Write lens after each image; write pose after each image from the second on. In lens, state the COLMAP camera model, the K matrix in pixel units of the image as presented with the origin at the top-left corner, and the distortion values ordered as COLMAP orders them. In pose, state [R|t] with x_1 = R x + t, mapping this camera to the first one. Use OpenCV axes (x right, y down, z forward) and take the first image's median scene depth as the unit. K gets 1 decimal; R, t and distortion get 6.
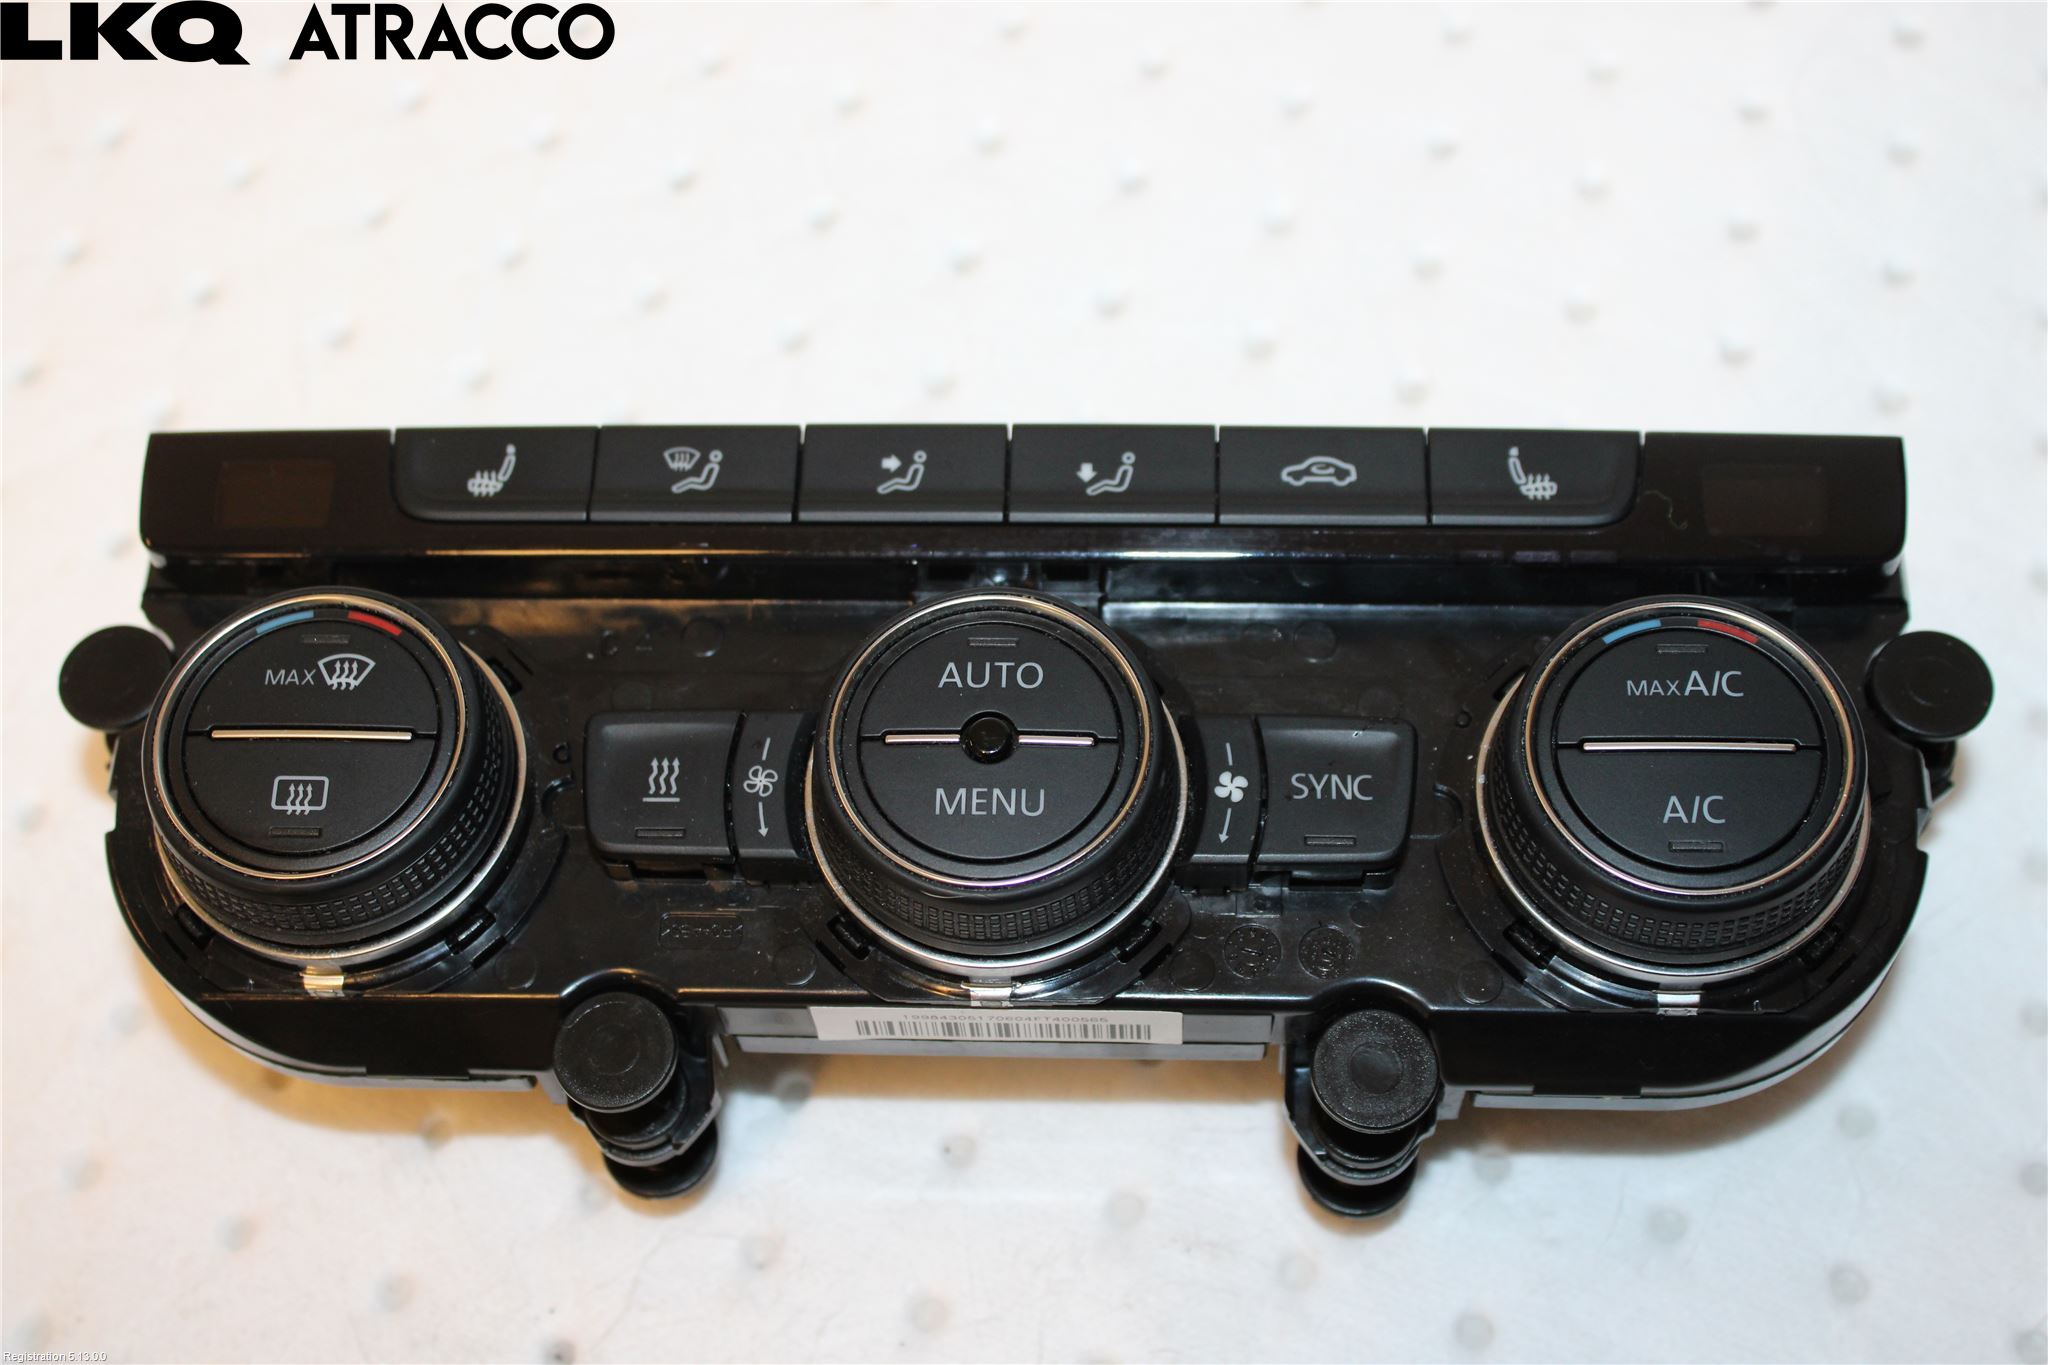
lens RADIAL K [[2852.6, 0, 1032.4], [0, 2852.6, 693.2], [0, 0, 1]] dist [-0.056874, 0.000000]
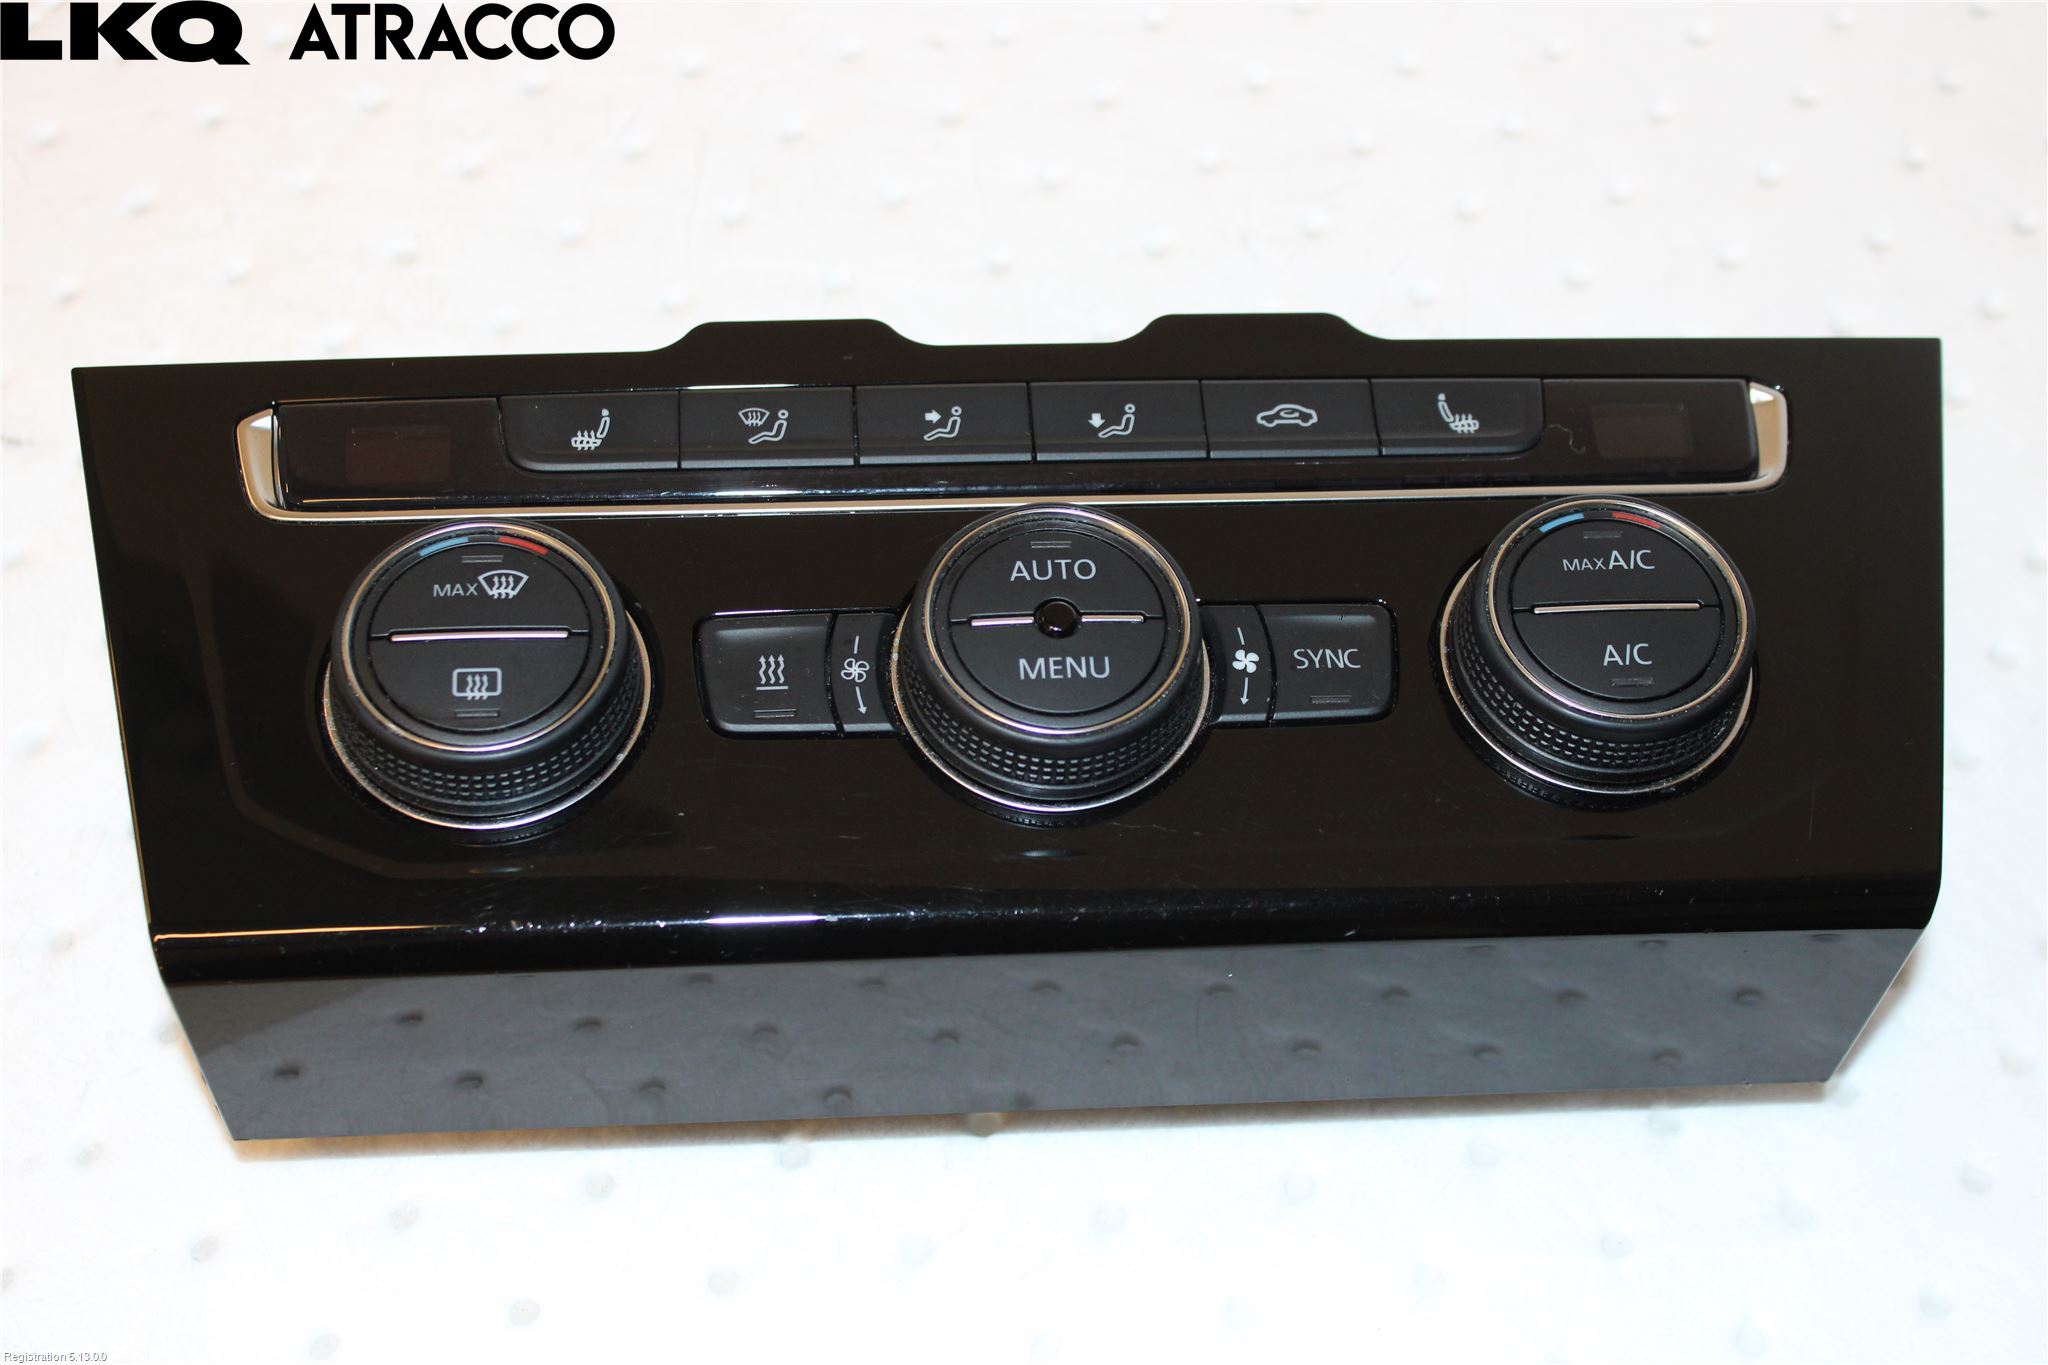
lens RADIAL K [[2934.3, 0, 1028.5], [0, 2934.3, 685.0], [0, 0, 1]] dist [-0.053960, 0.000000]
pose [[0.989234, -0.029861, 0.143264, -0.200357], [0.041571, 0.995971, -0.079454, 0.137857], [-0.140314, 0.084554, 0.986490, -0.216619]]
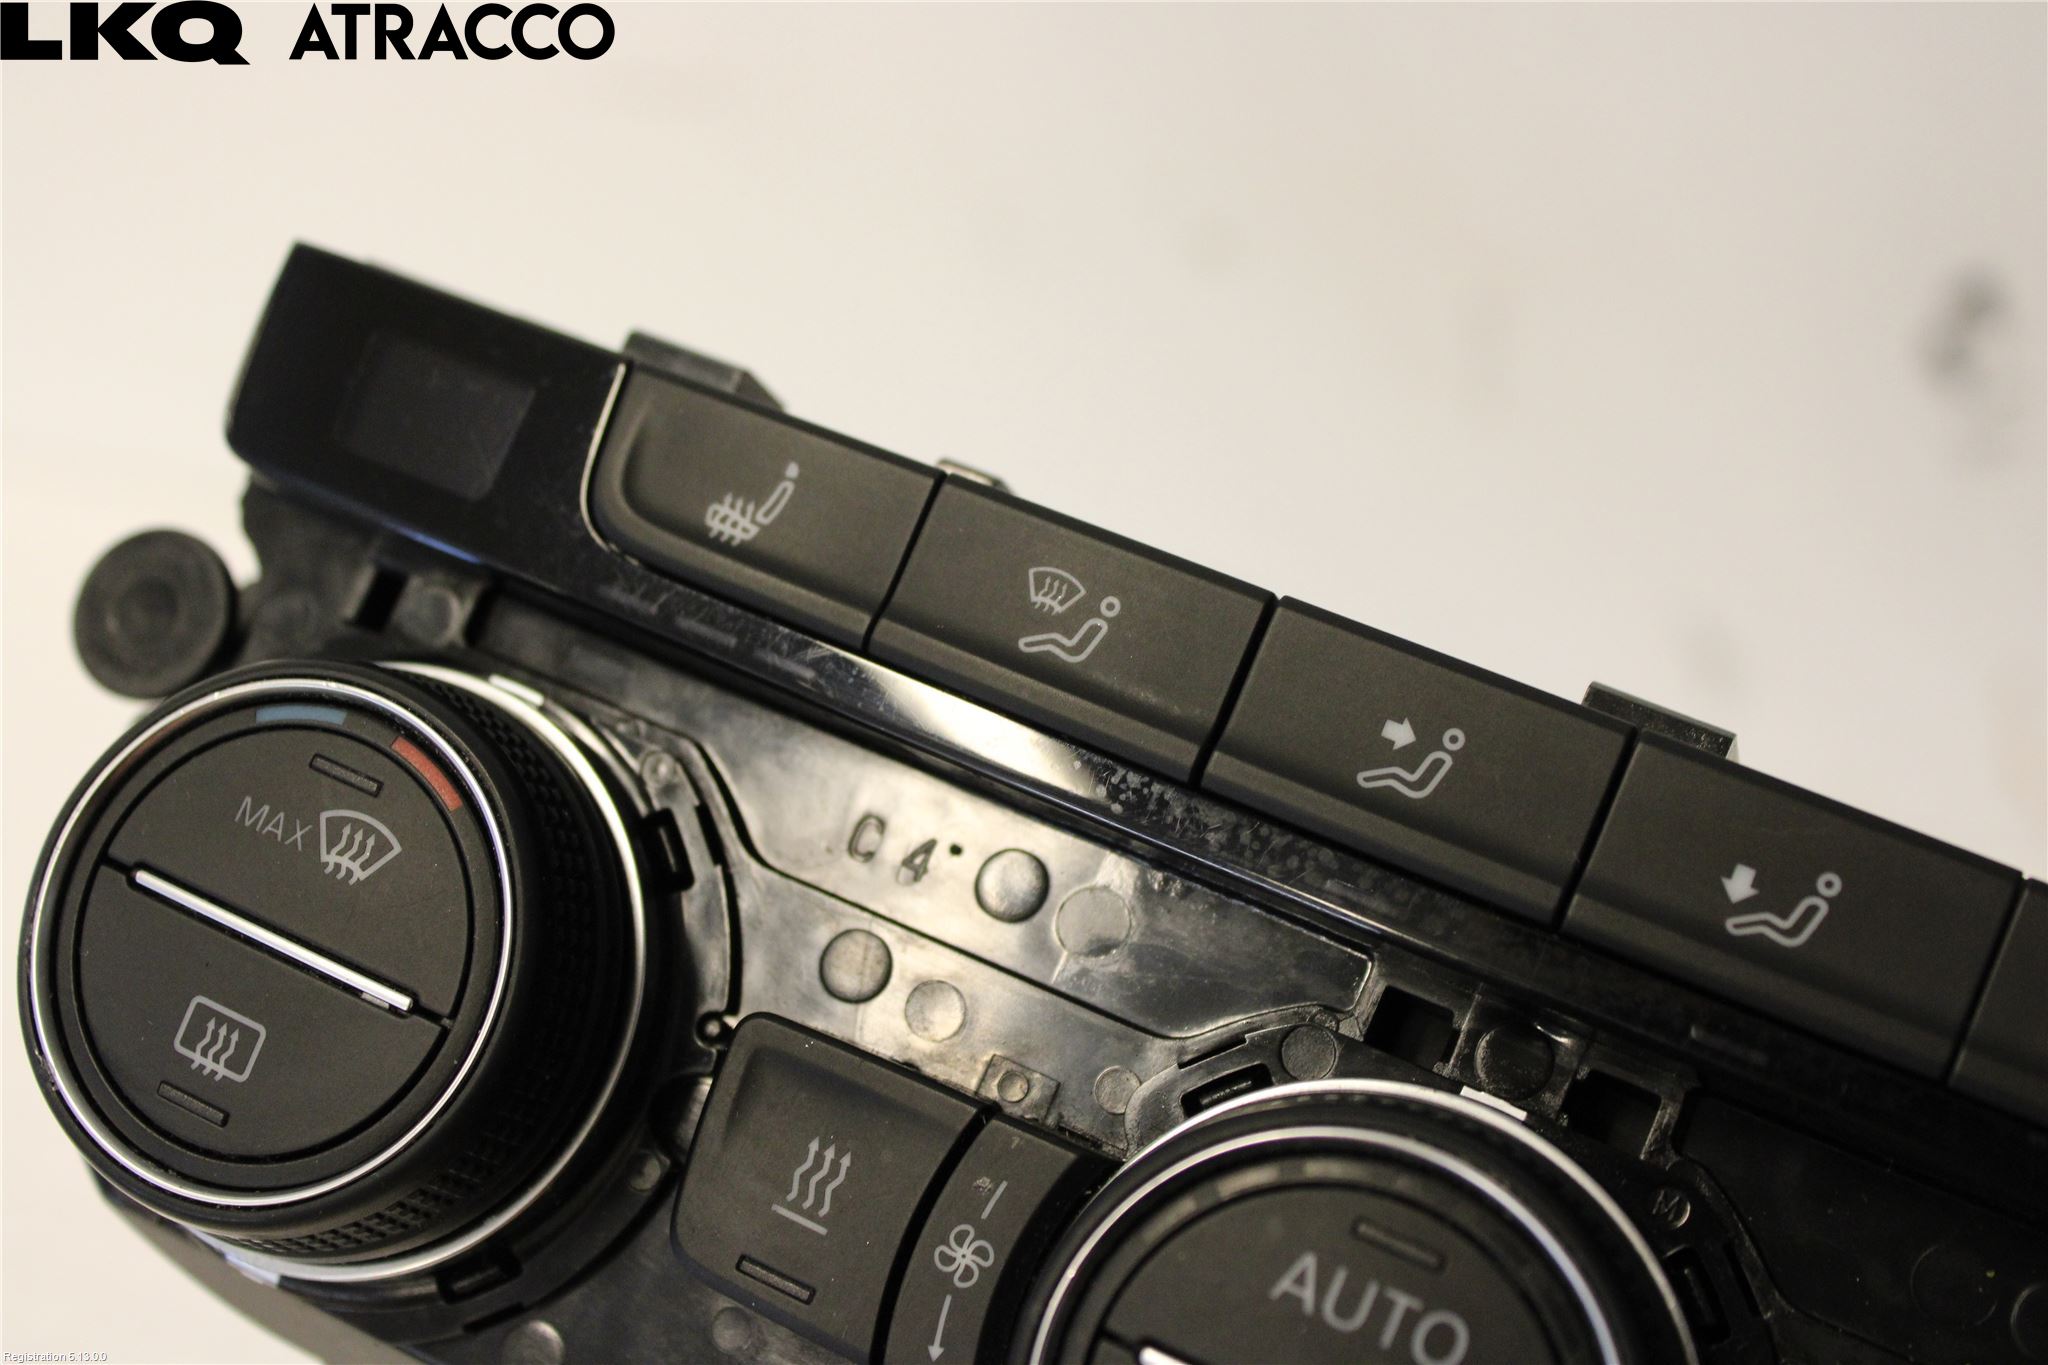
lens RADIAL K [[2852.6, 0, 1022.6], [0, 2852.6, 684.8], [0, 0, 1]] dist [-0.056874, 0.000000]
pose [[0.905528, 0.334556, -0.260943, 0.024852], [-0.248488, 0.916680, 0.312972, -0.254426], [0.343908, -0.218563, 0.913213, 0.516093]]
